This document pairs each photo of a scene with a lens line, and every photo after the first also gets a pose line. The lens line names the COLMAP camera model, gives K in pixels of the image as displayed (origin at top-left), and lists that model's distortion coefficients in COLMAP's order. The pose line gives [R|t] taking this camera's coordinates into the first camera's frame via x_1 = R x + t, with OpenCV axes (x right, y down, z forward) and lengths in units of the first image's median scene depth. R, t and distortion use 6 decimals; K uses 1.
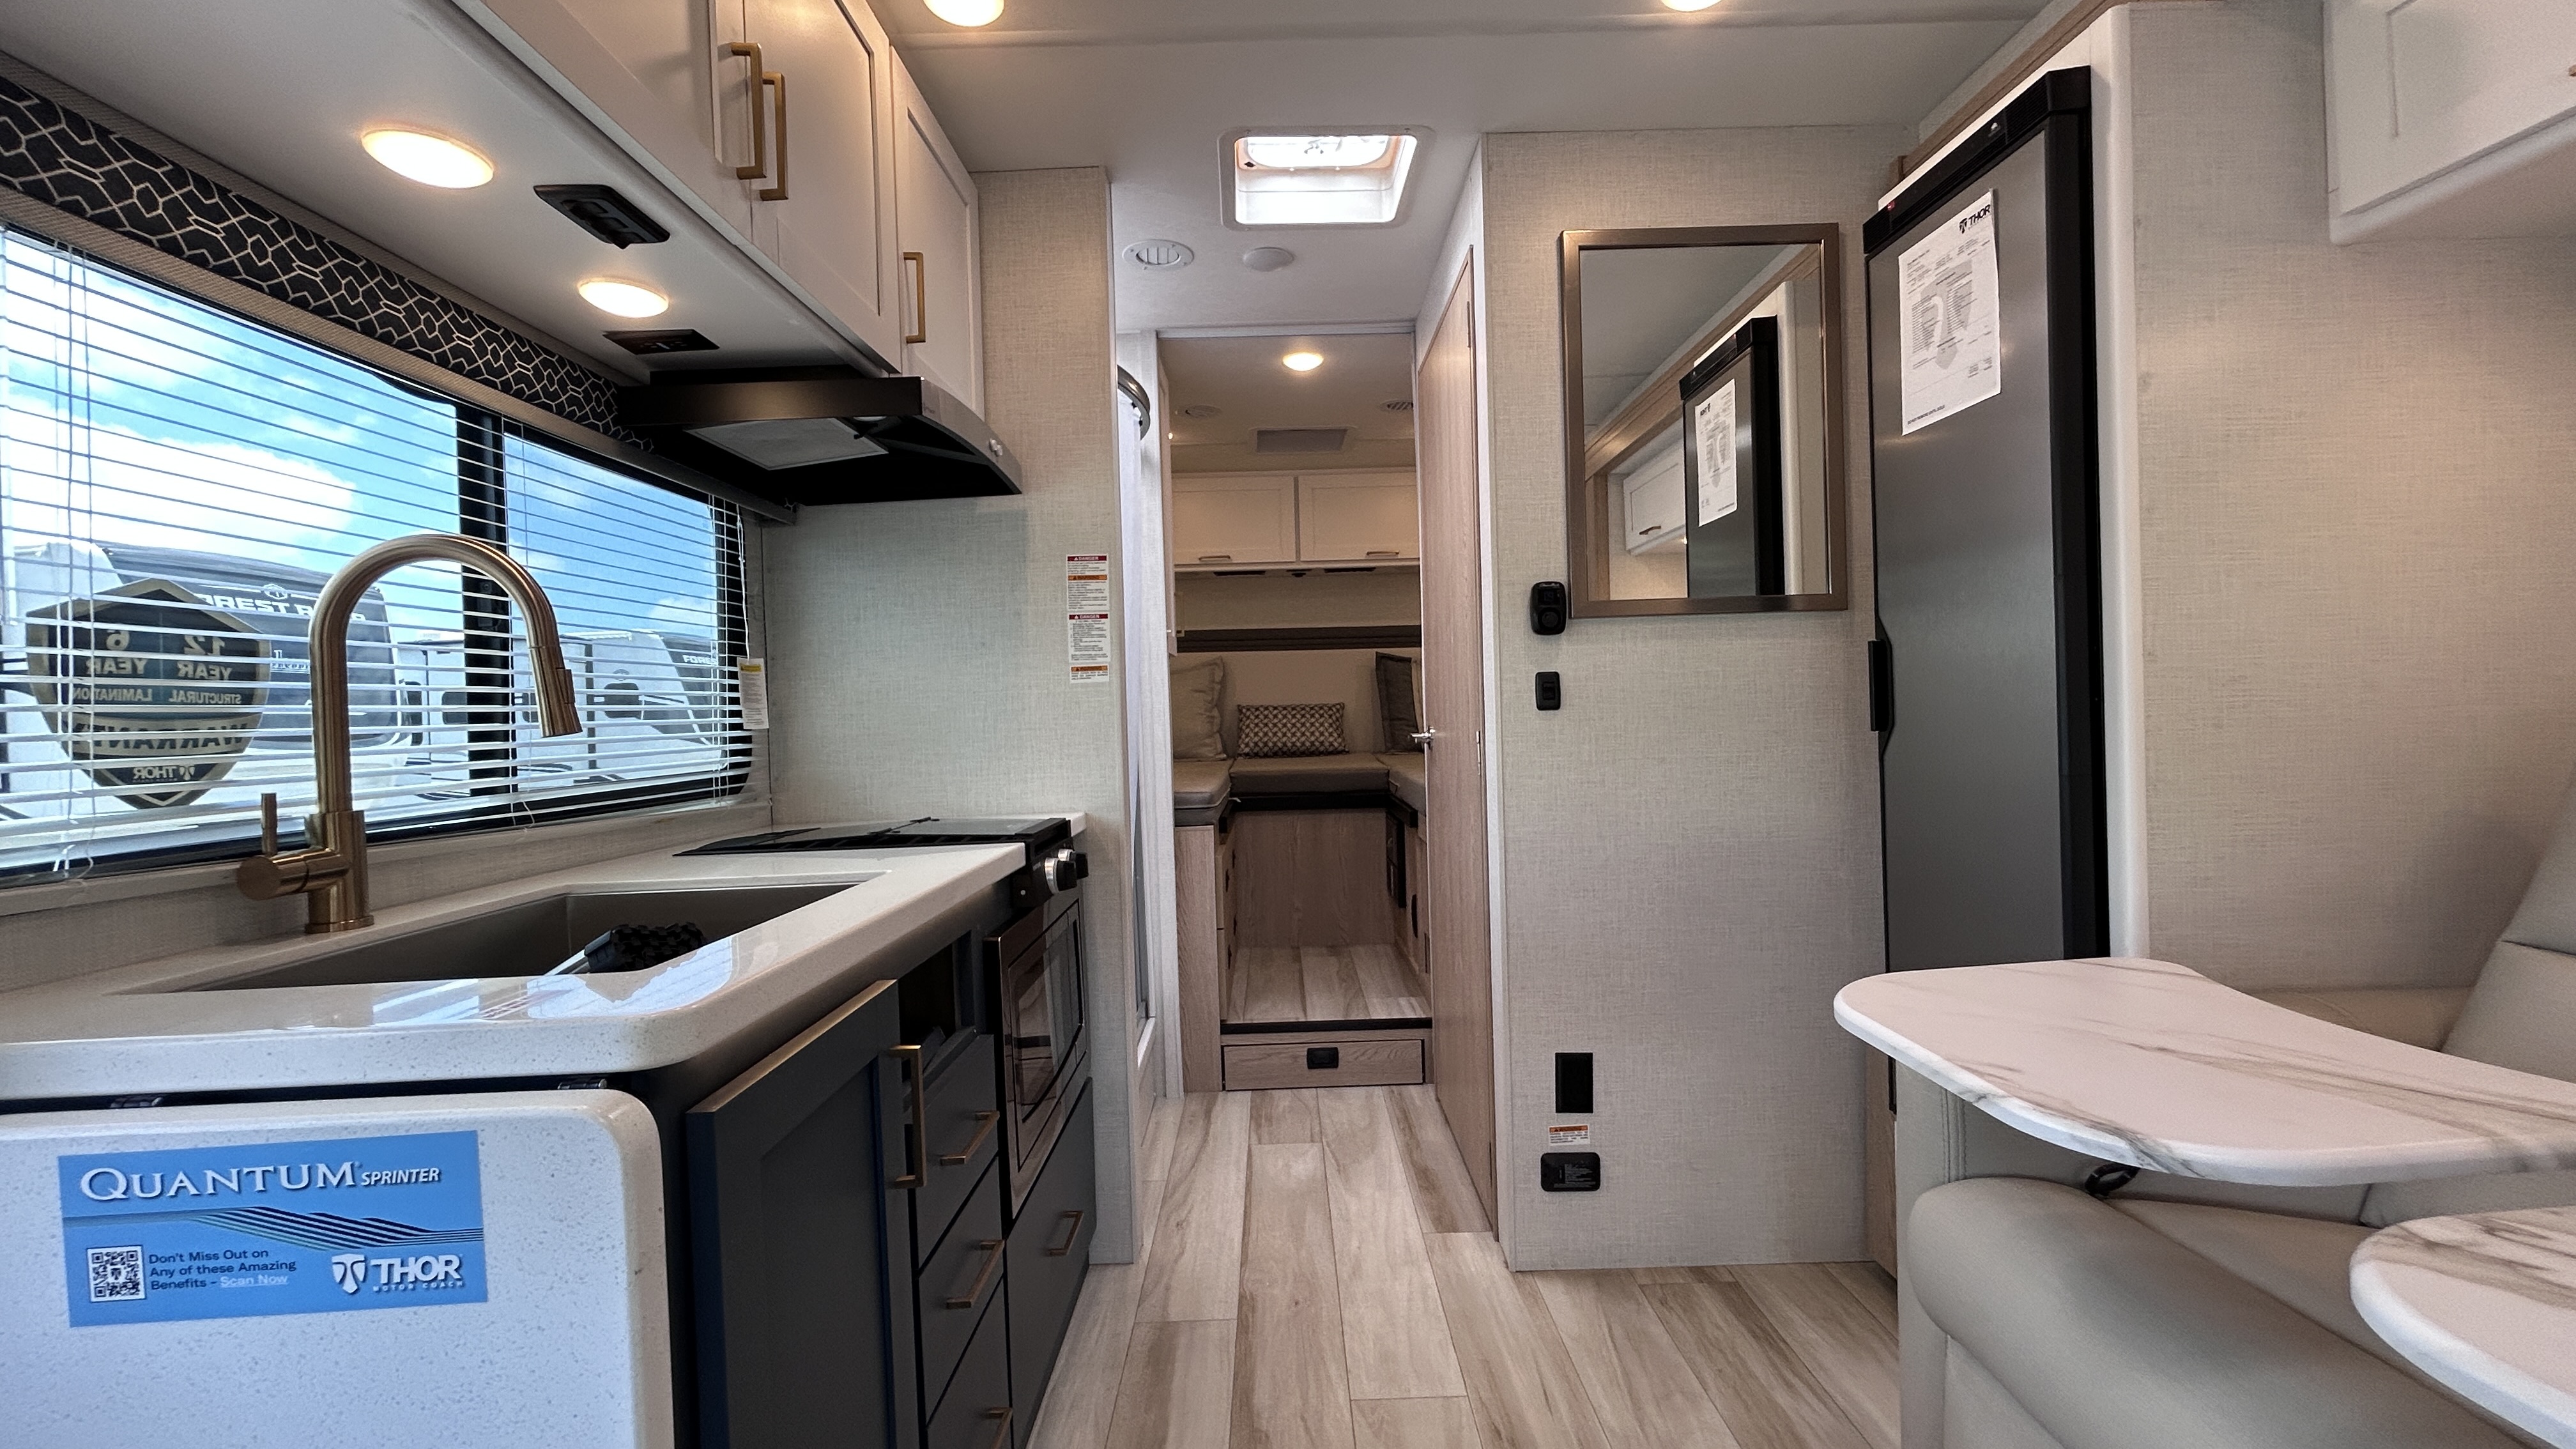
lens RADIAL K [[1040.4, 0, 1286.1], [0, 1040.4, 725.5], [0, 0, 1]] dist [-0.001553, 0.001821]
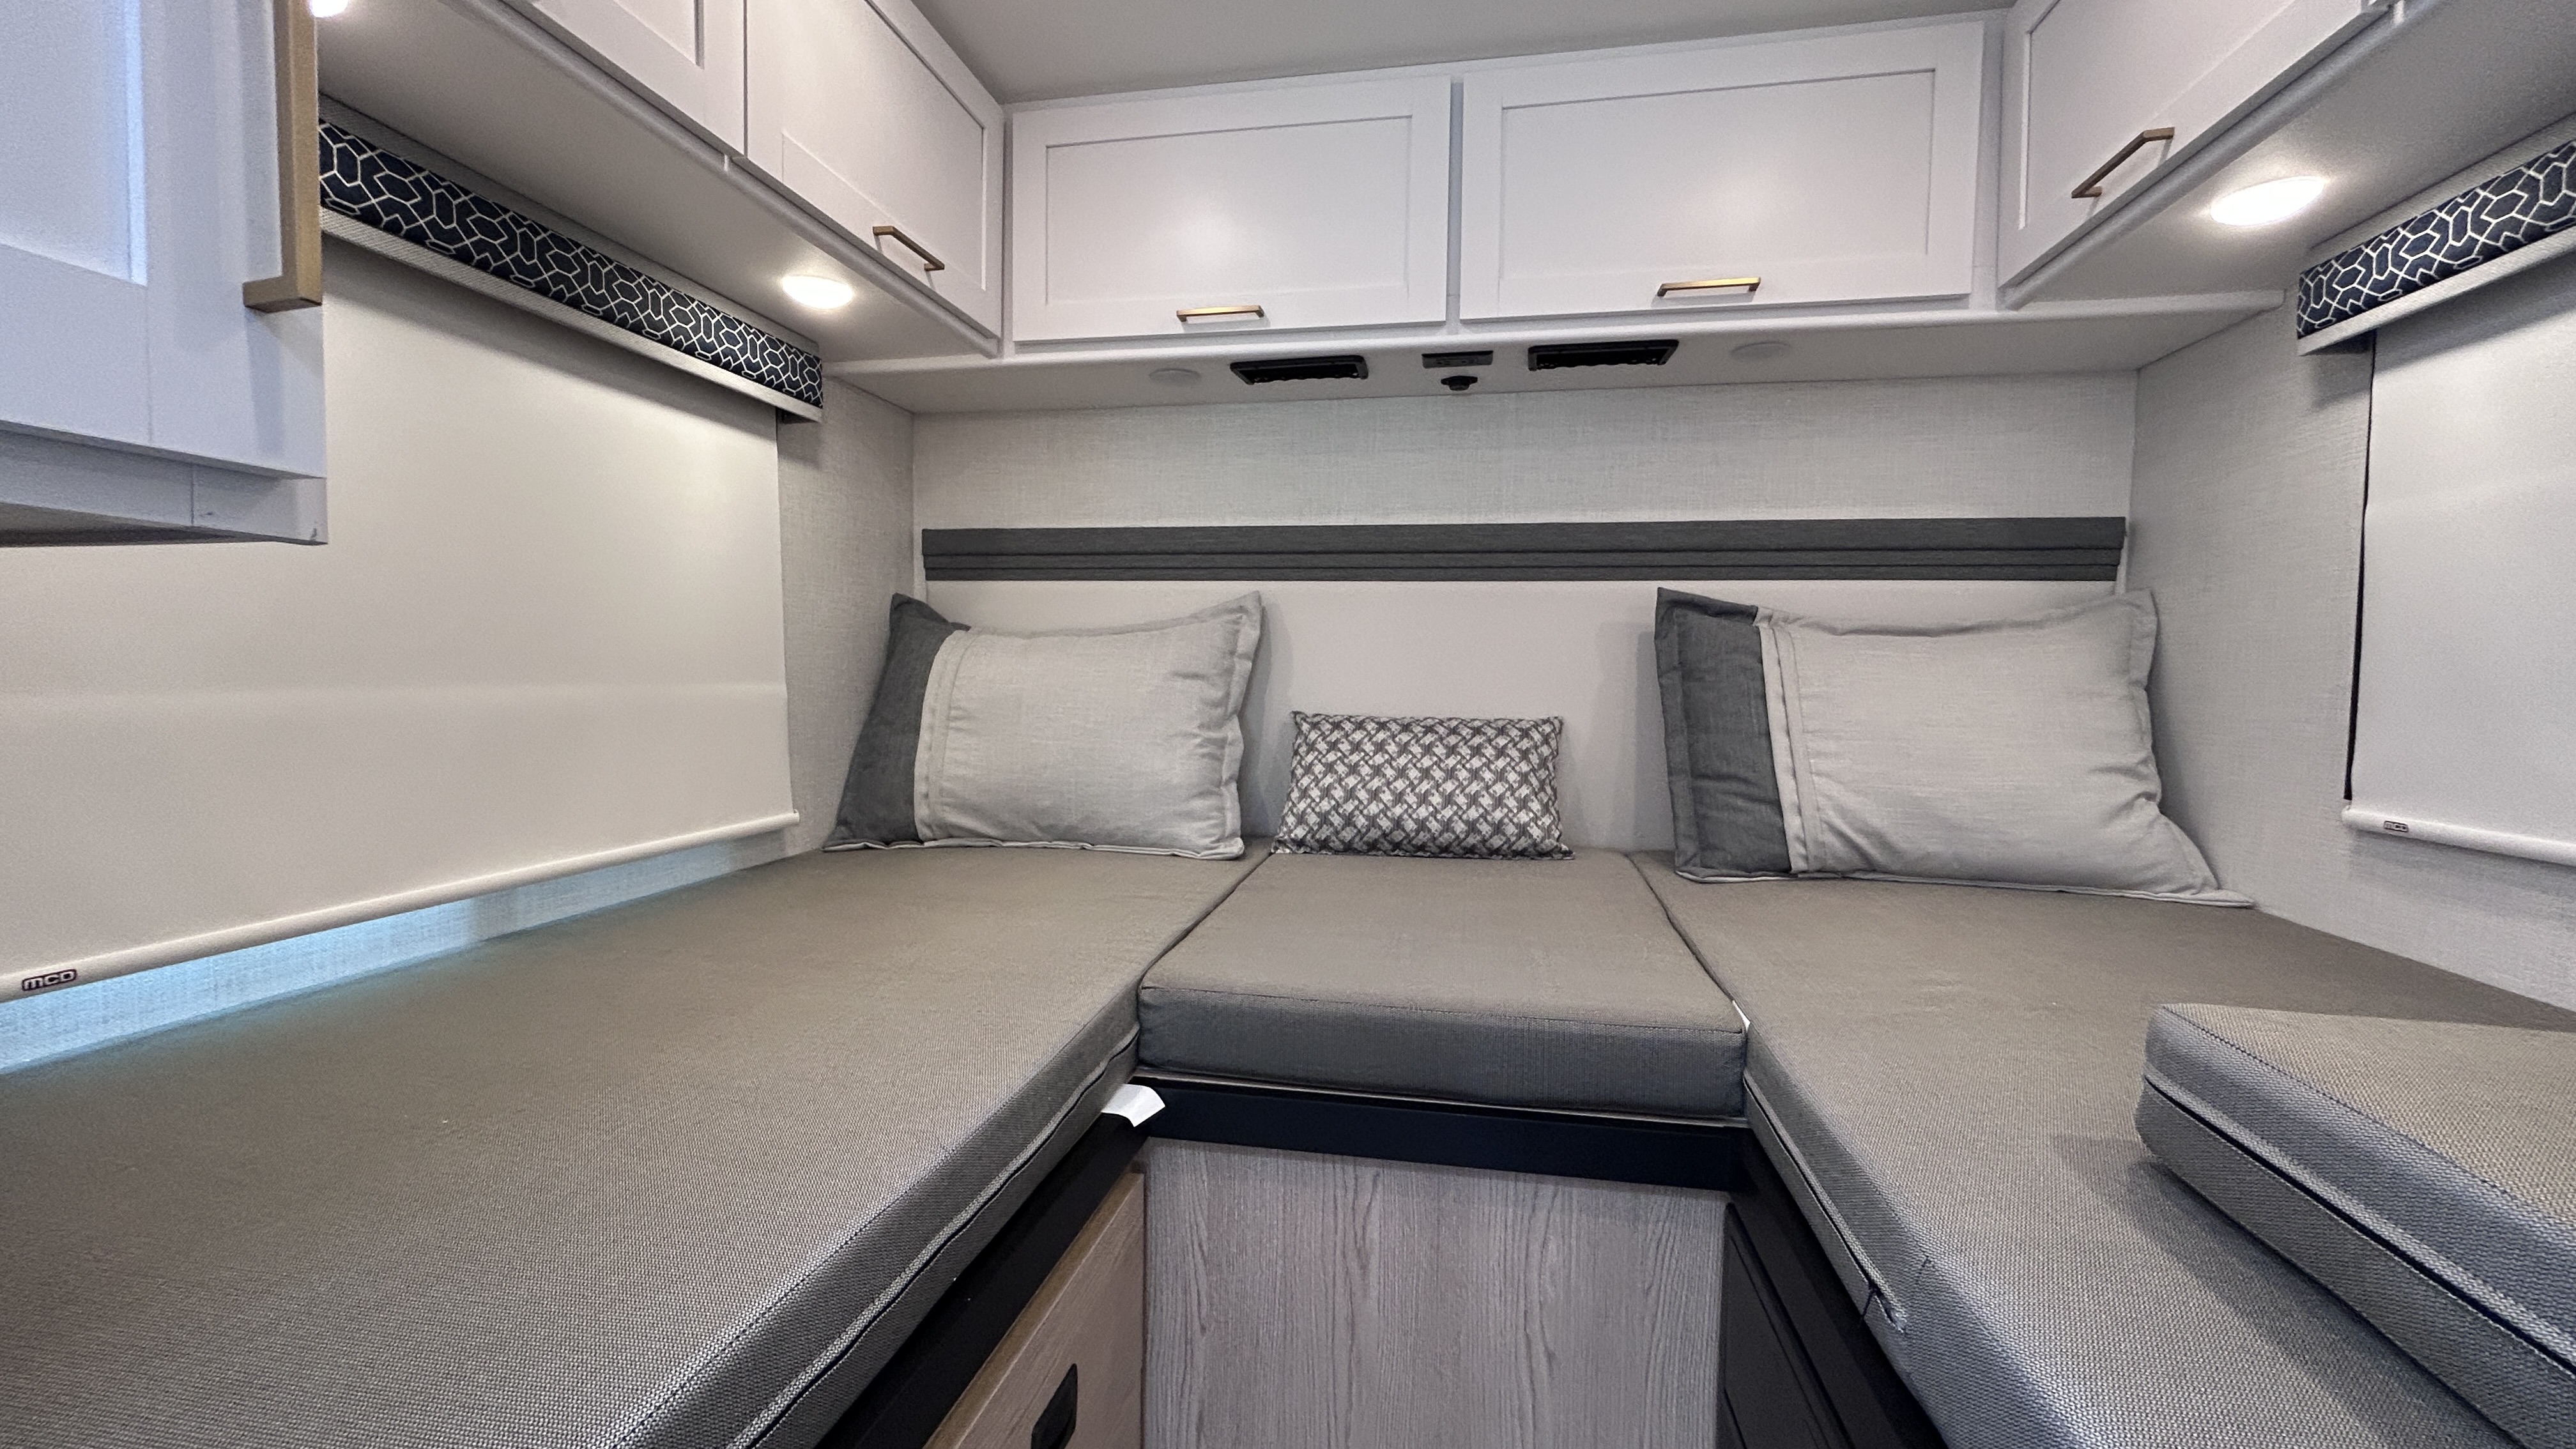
lens RADIAL K [[1040.4, 0, 1284.7], [0, 1040.4, 724.1], [0, 0, 1]] dist [-0.001553, 0.001821]
pose [[0.981065, 0.048081, -0.187618, 0.066065], [-0.041735, 0.998420, 0.037630, -0.074300], [0.189131, -0.029088, 0.981521, 1.476938]]
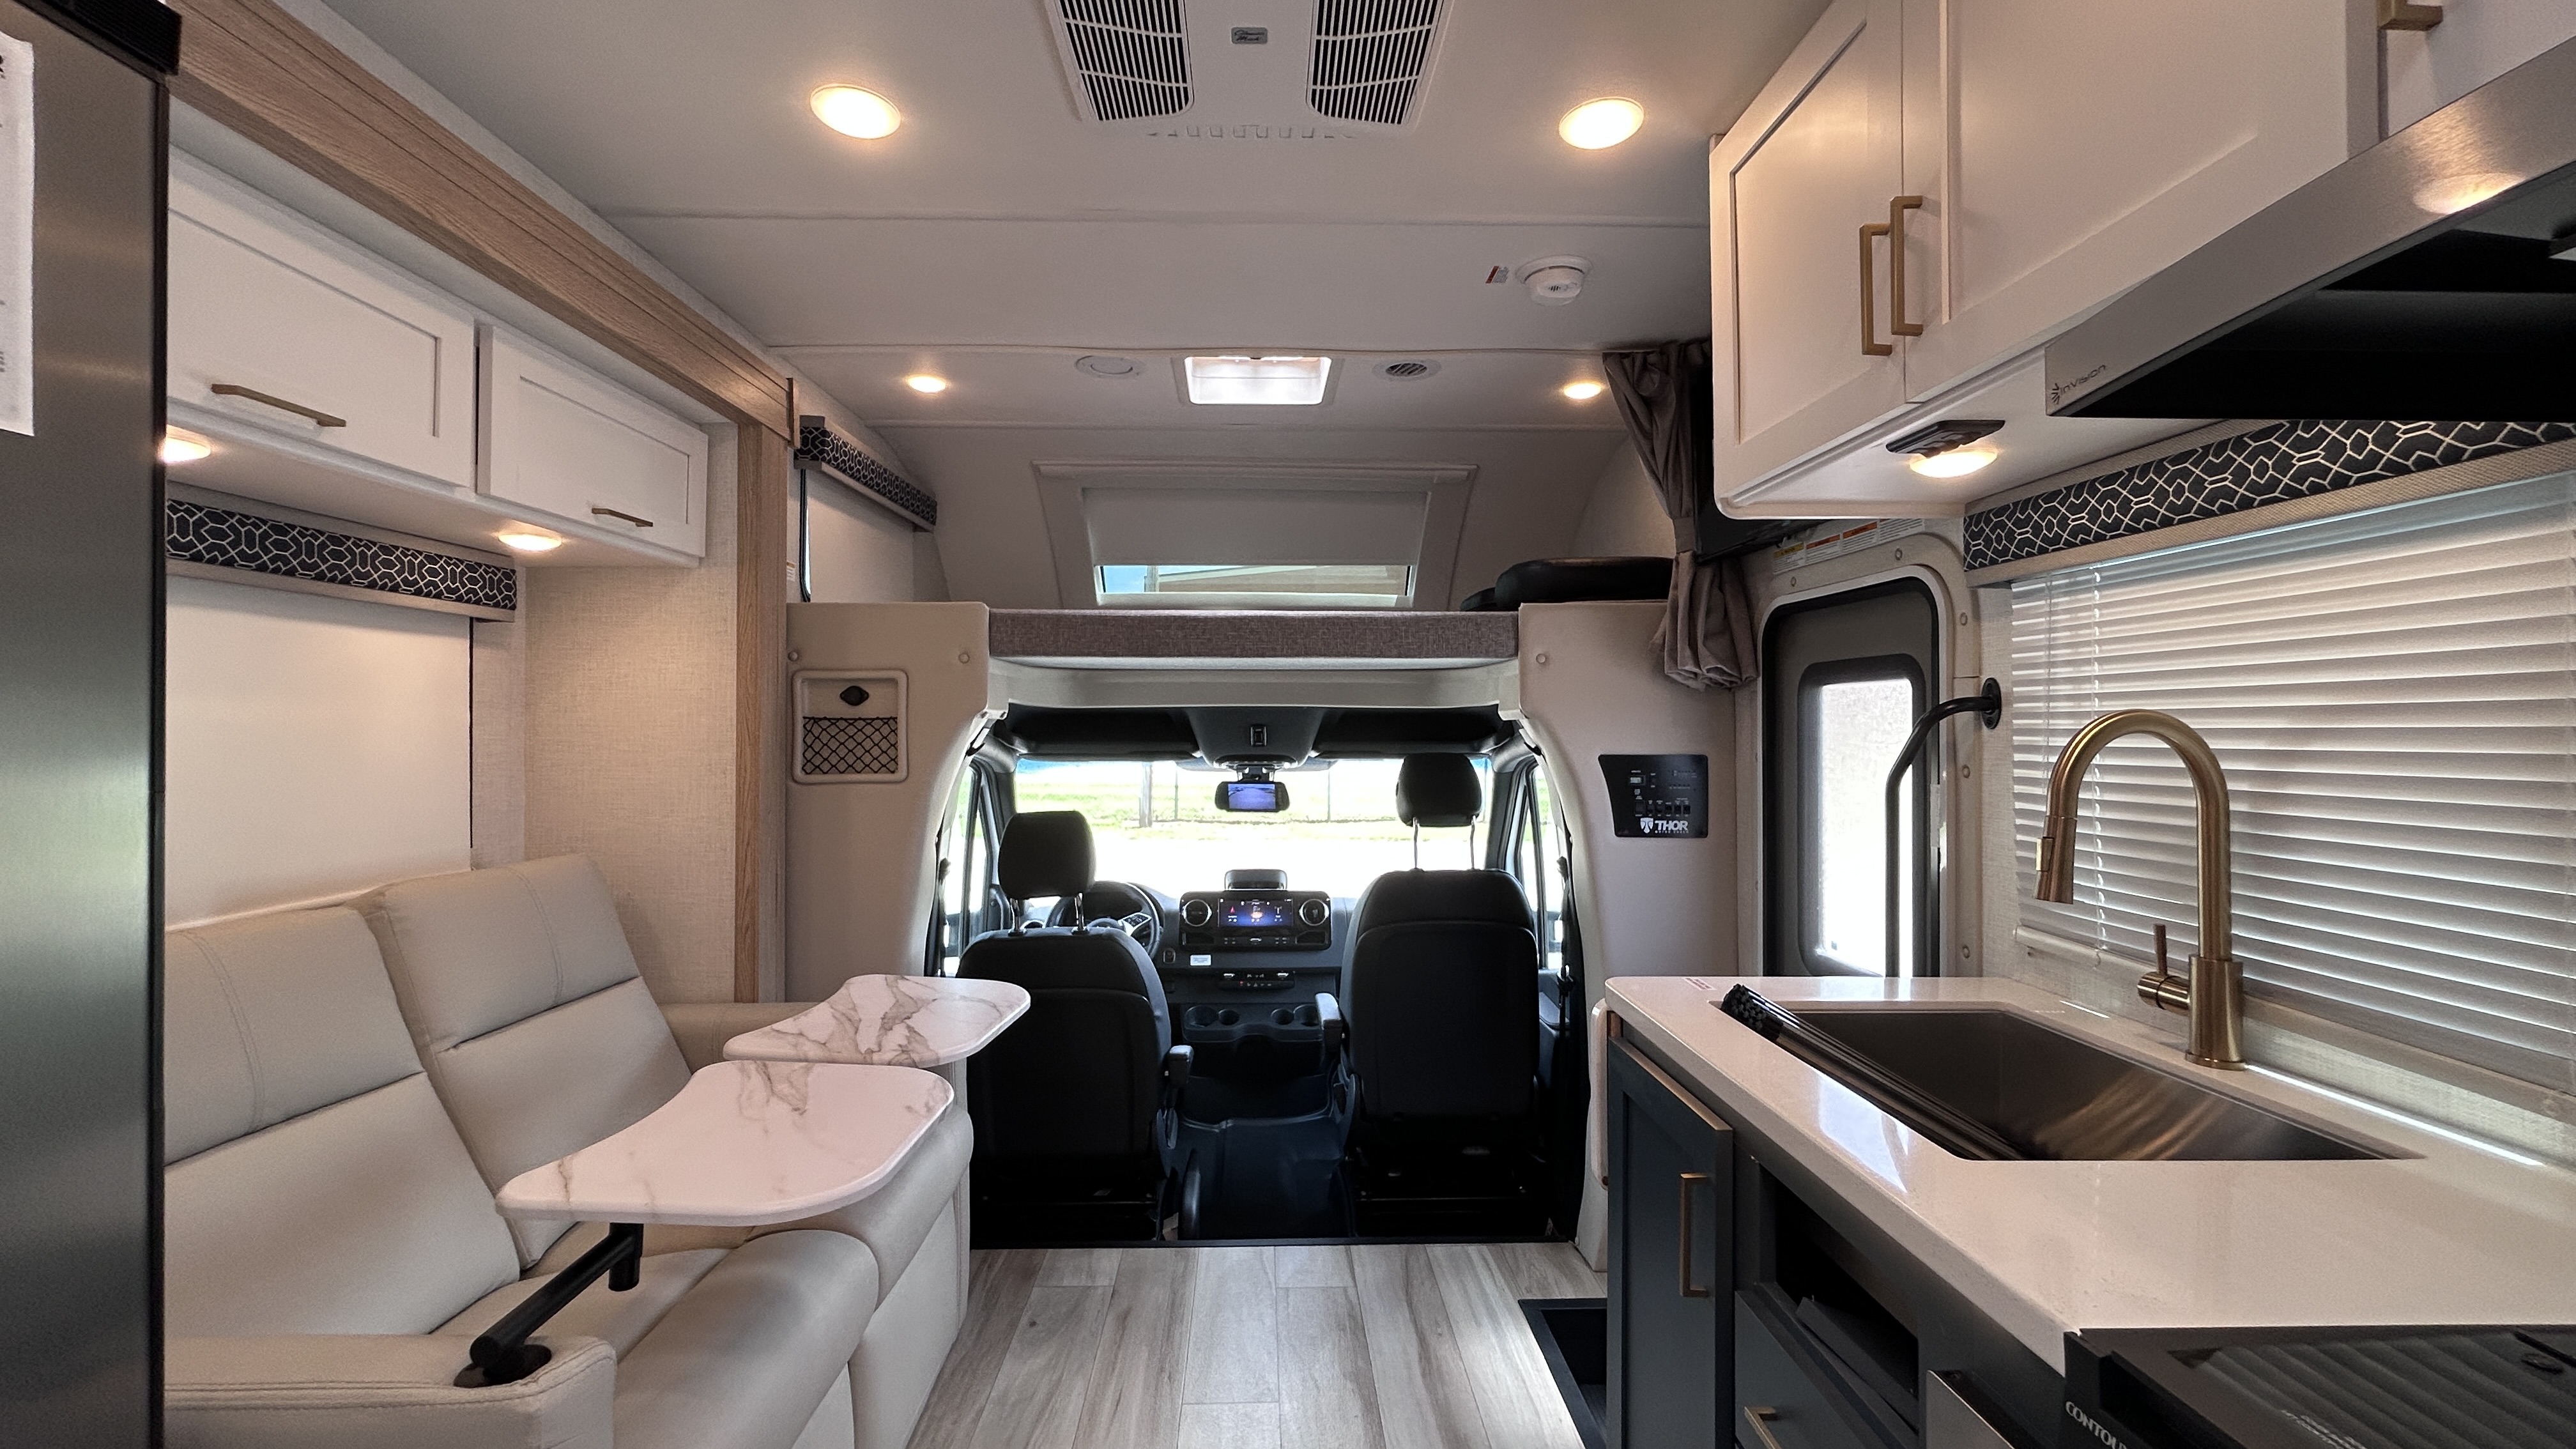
lens RADIAL K [[1040.4, 0, 1281.9], [0, 1040.4, 722.0], [0, 0, 1]] dist [-0.001553, 0.001821]
pose [[-0.999254, 0.034923, -0.016472, 0.047612], [0.034791, 0.999361, 0.008224, -0.113452], [0.016749, 0.007645, -0.999831, 1.113959]]
